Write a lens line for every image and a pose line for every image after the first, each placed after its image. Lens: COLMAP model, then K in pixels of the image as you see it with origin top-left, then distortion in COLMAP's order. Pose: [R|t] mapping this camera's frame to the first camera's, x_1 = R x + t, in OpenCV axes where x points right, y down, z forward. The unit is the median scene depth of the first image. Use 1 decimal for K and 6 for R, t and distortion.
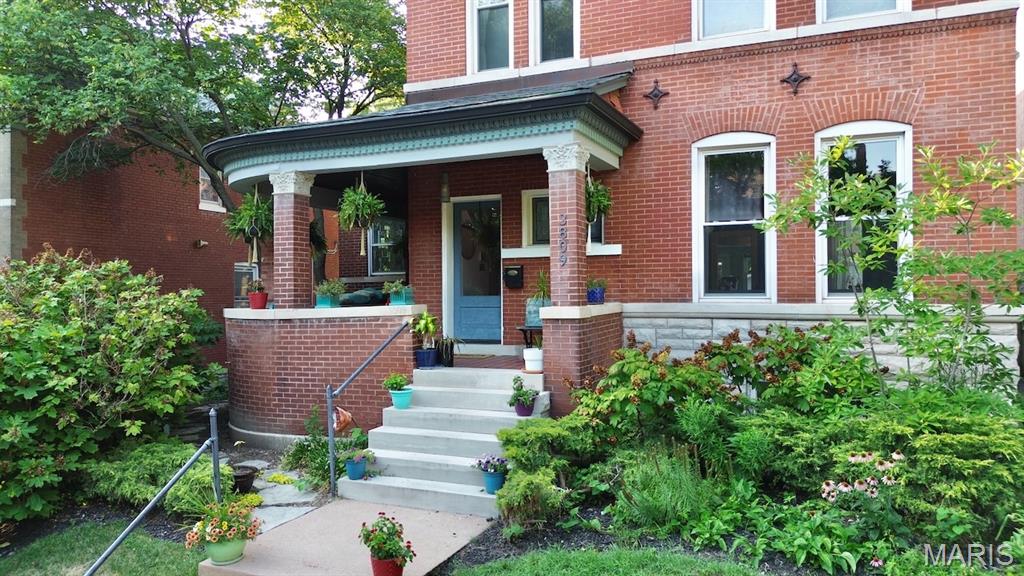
lens RADIAL K [[718.4, 0, 512.0], [0, 718.4, 288.0], [0, 0, 1]] dist [0.081356, -0.088596]
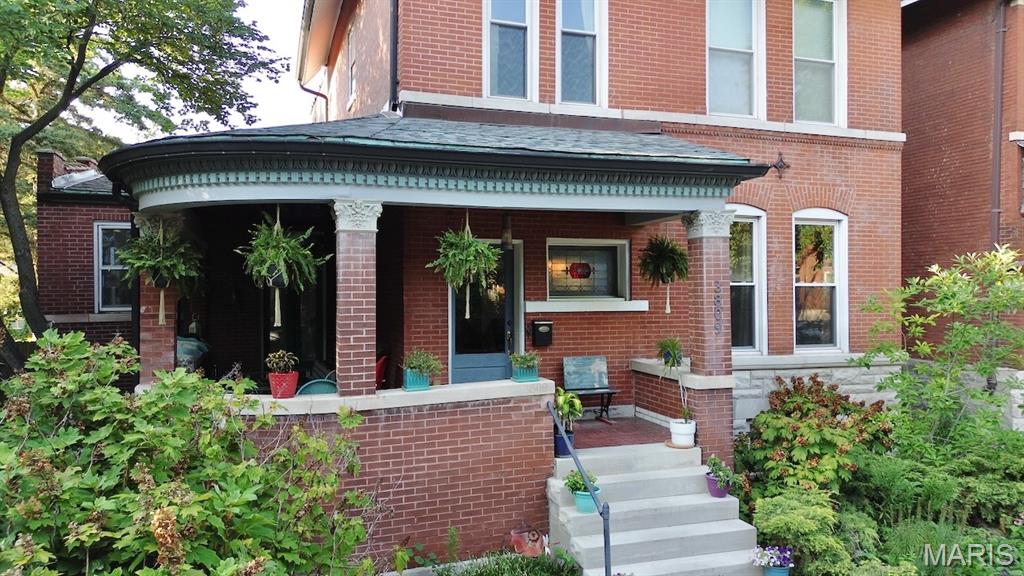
lens RADIAL K [[718.4, 0, 512.0], [0, 718.4, 288.0], [0, 0, 1]] dist [0.081356, -0.088596]
pose [[0.742185, 0.009418, 0.670129, -0.711069], [-0.007871, 0.999955, -0.005336, -0.076522], [-0.670148, -0.001314, 0.742226, 0.406539]]
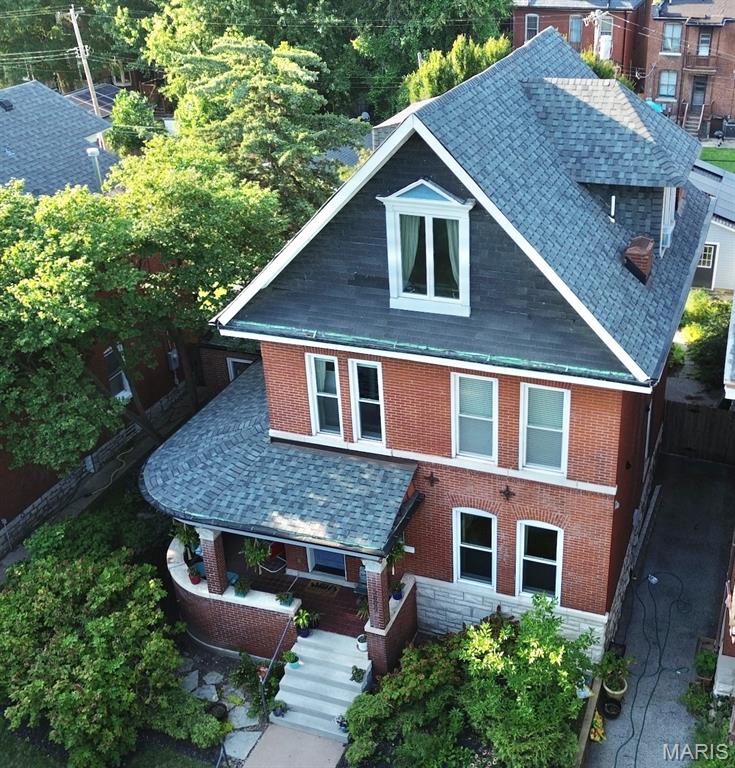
lens RADIAL K [[971.2, 0, 435.7], [0, 971.2, 384.4], [0, 0, 1]] dist [0.068402, -0.015476]
pose [[0.997038, -0.043659, 0.063310, 0.081654], [0.008495, 0.880718, 0.473565, -1.584502], [-0.076434, -0.471625, 0.878481, -0.884276]]
